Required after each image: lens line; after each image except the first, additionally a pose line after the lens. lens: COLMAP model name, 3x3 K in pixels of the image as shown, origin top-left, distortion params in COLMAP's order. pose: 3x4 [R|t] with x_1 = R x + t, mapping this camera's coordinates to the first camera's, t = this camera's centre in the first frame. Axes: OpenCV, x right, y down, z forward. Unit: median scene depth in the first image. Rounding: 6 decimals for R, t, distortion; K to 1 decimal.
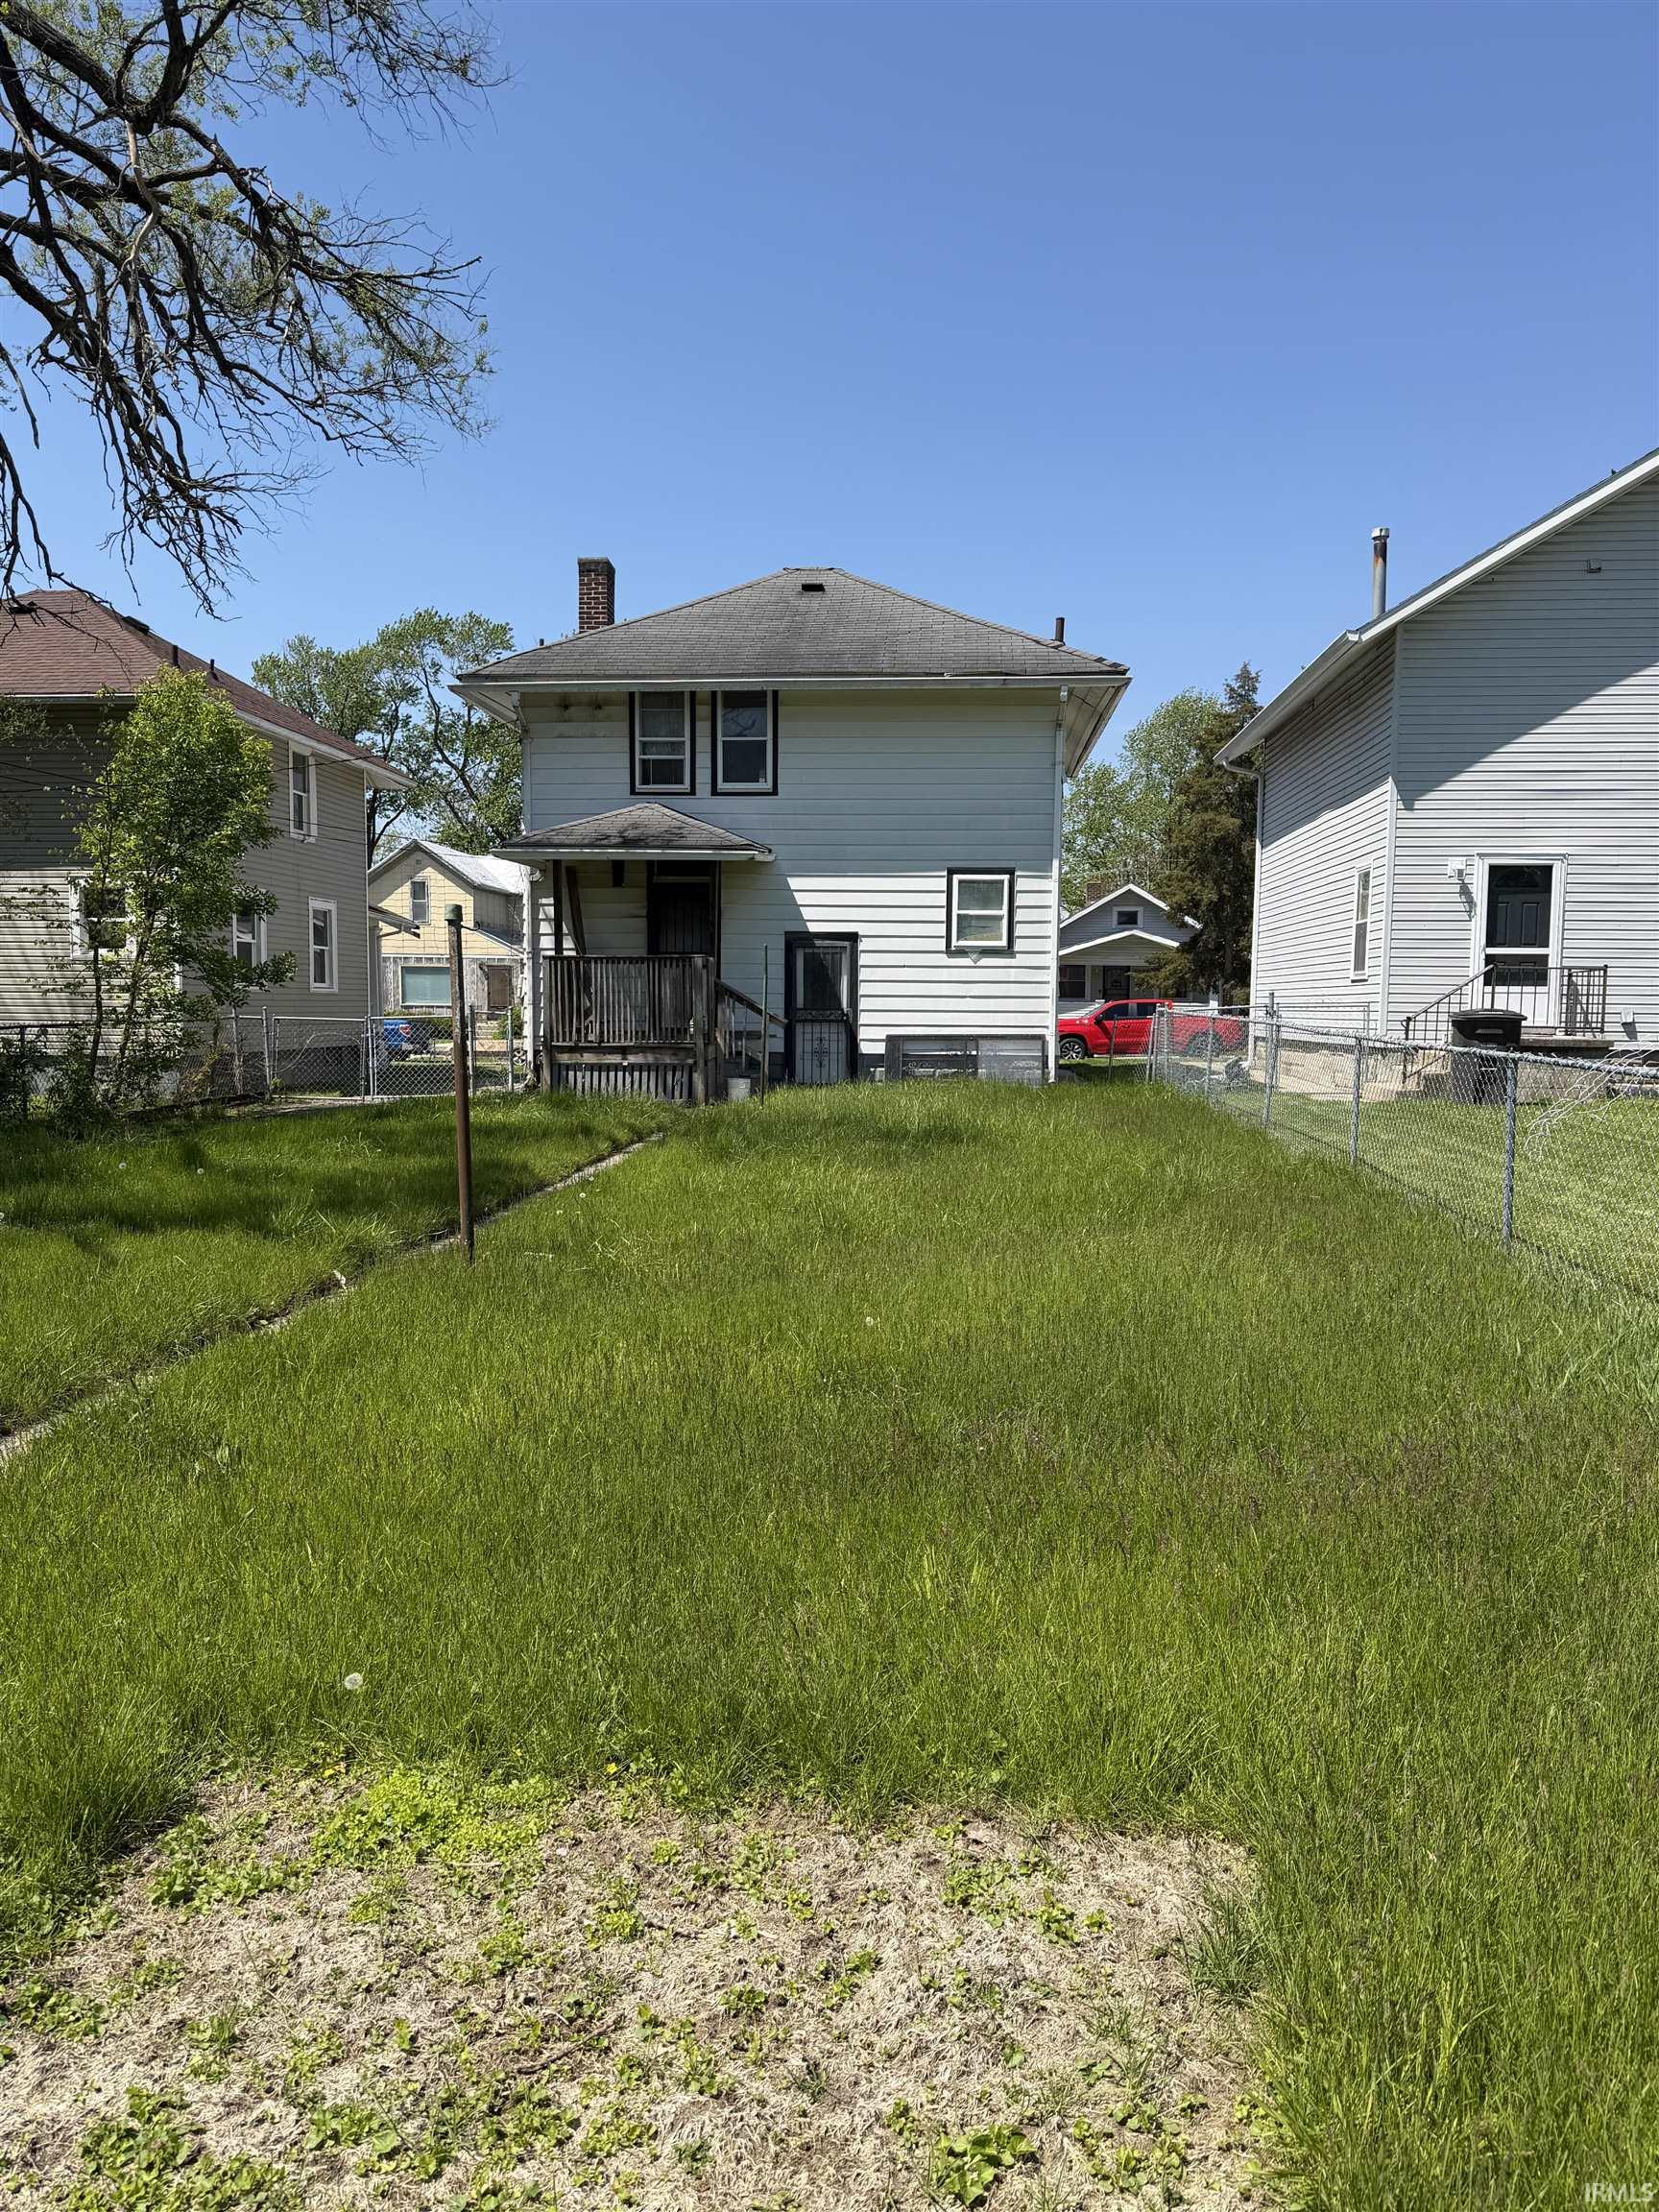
lens RADIAL K [[1520.1, 0, 836.0], [0, 1520.1, 1125.6], [0, 0, 1]] dist [0.125836, -0.216854]
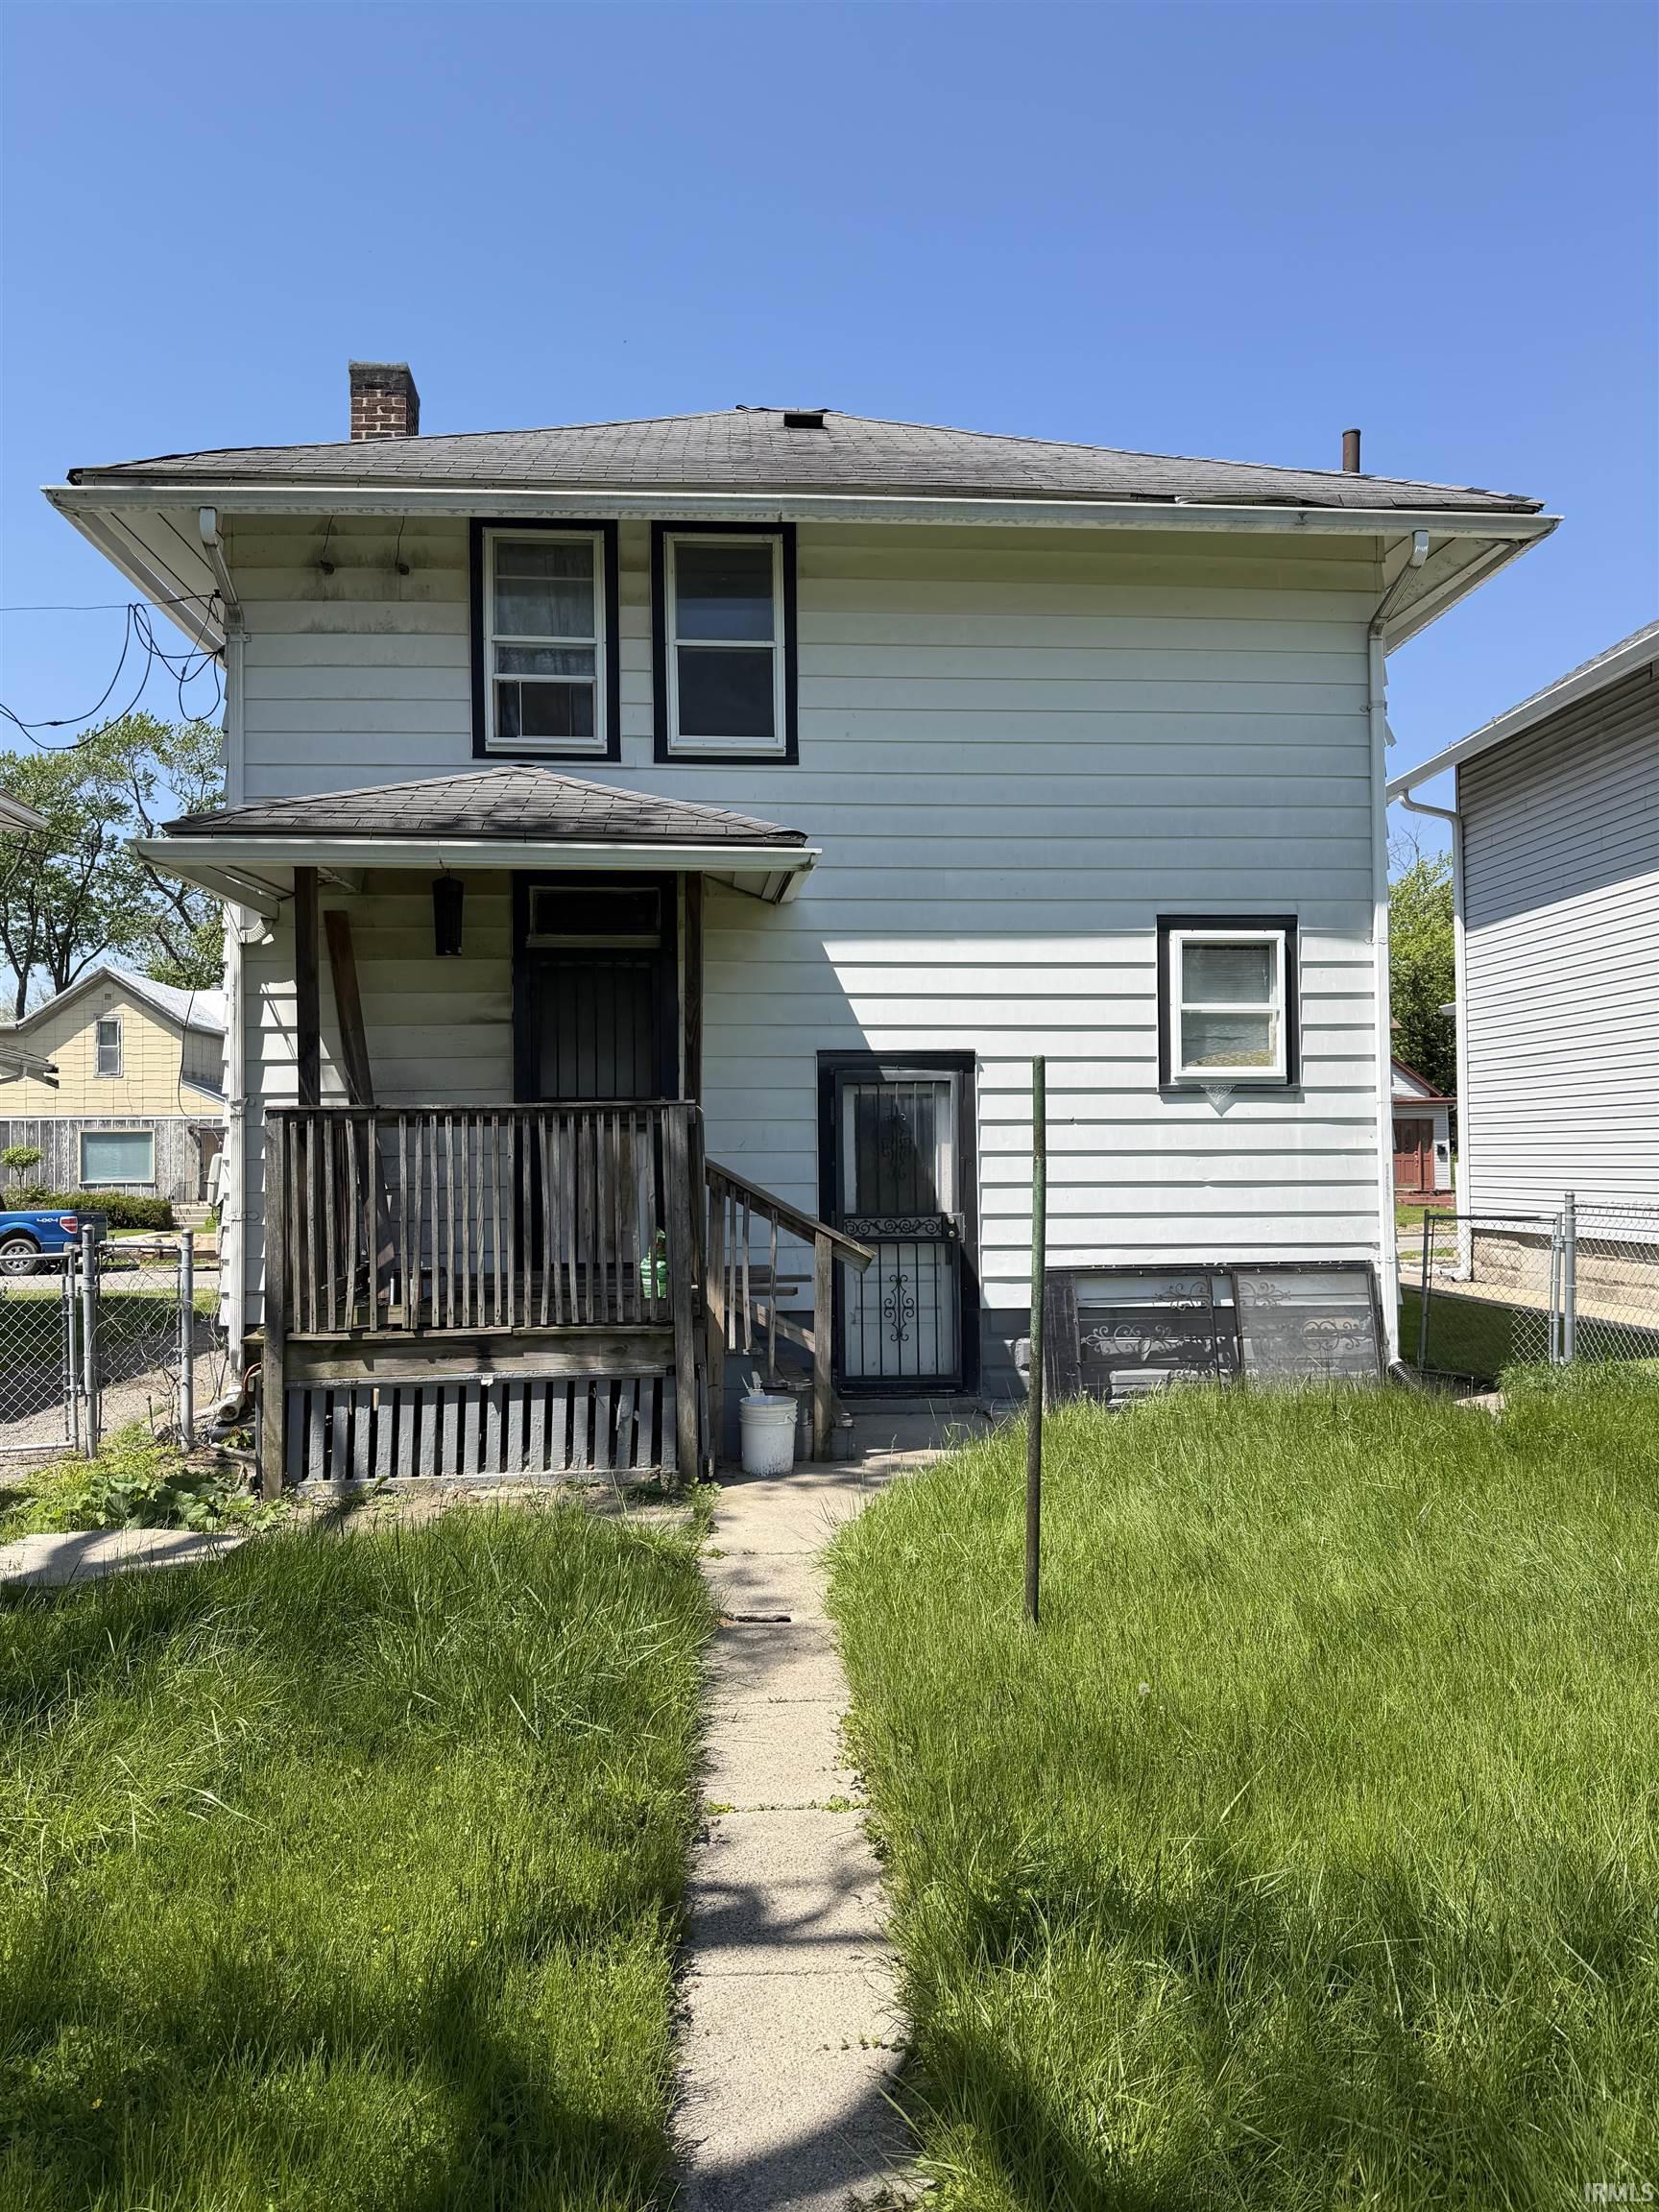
lens RADIAL K [[1520.1, 0, 836.0], [0, 1520.1, 1125.6], [0, 0, 1]] dist [0.125836, -0.216854]
pose [[0.987438, -0.013624, 0.157419, -0.101740], [0.029498, 0.994655, -0.098948, -0.058592], [-0.155229, 0.102349, 0.982562, 0.546096]]
